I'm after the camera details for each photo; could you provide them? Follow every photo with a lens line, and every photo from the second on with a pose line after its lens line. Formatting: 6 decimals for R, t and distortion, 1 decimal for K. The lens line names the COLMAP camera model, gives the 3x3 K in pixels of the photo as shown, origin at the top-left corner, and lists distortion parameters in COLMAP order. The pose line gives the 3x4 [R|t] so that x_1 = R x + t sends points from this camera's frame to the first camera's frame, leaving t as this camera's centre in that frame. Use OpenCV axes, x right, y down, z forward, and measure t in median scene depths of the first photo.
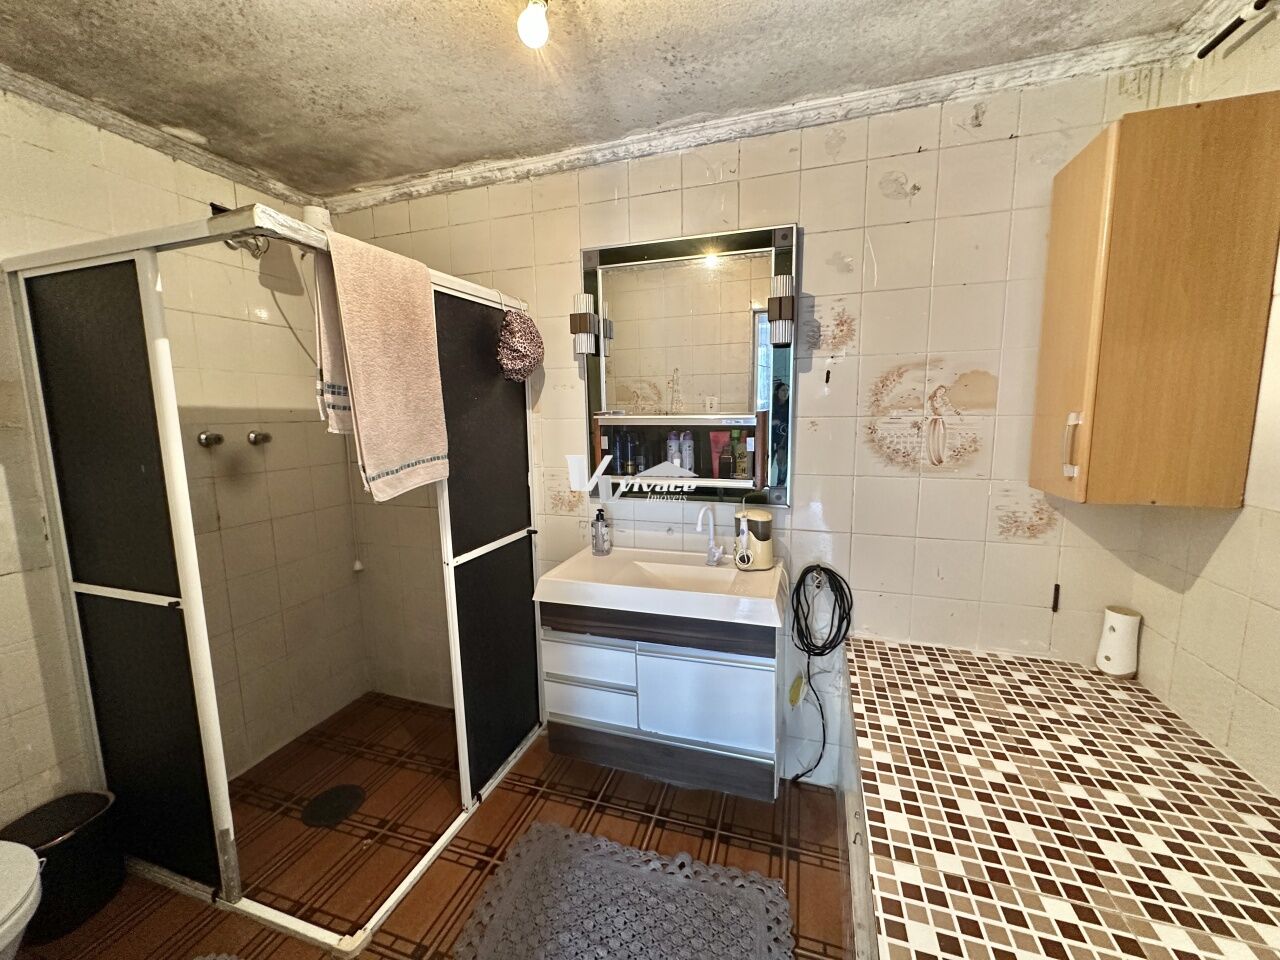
lens RADIAL K [[509.6, 0, 638.1], [0, 509.6, 476.2], [0, 0, 1]] dist [-0.003329, -0.000094]
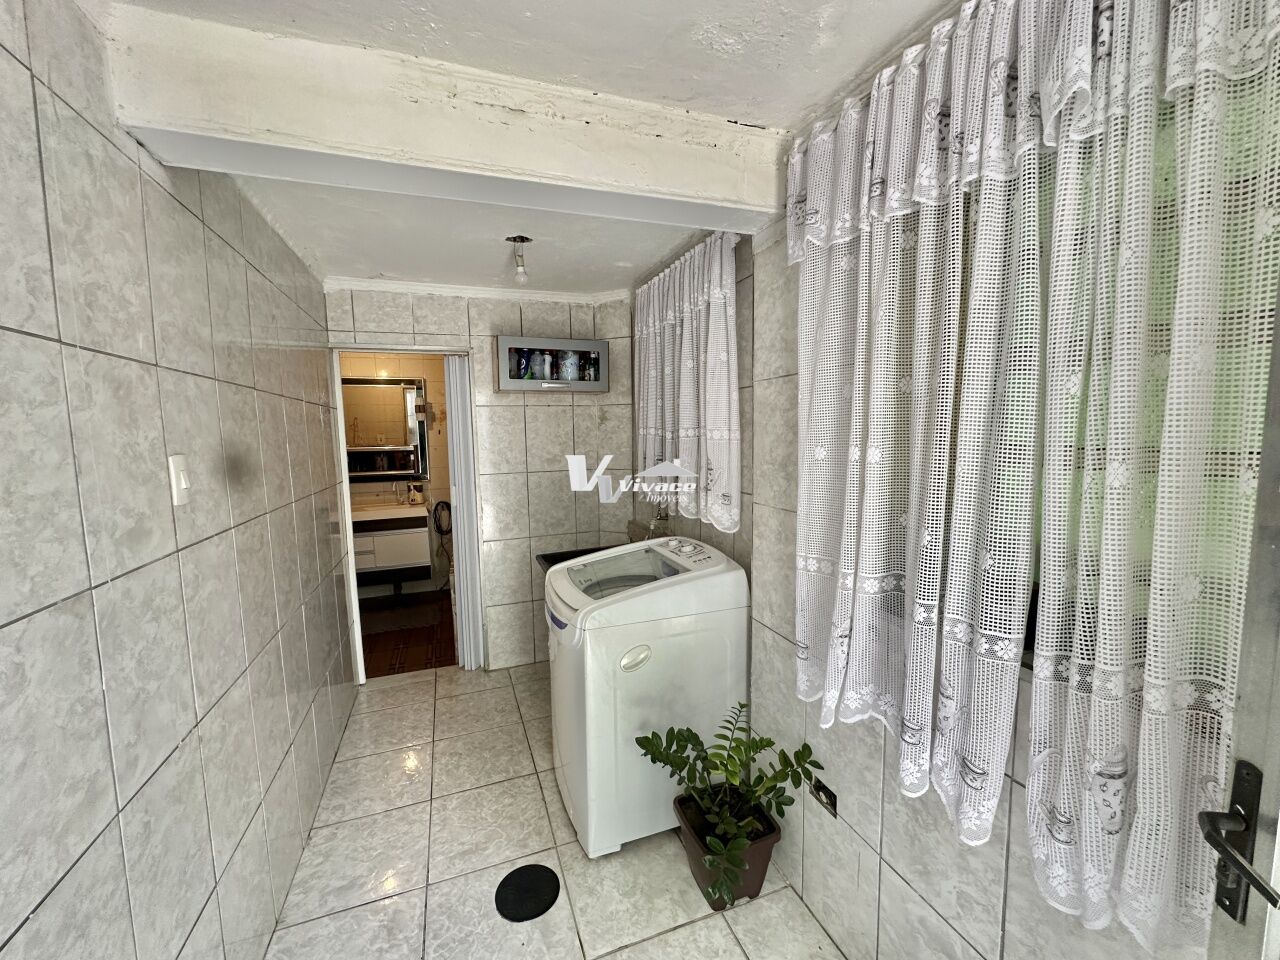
lens RADIAL K [[509.6, 0, 632.9], [0, 509.6, 479.9], [0, 0, 1]] dist [-0.003329, -0.000094]
pose [[0.789137, -0.056703, 0.611595, -0.513161], [0.081787, 0.996563, -0.013135, 0.188542], [-0.608748, 0.060386, 0.791062, -1.845182]]
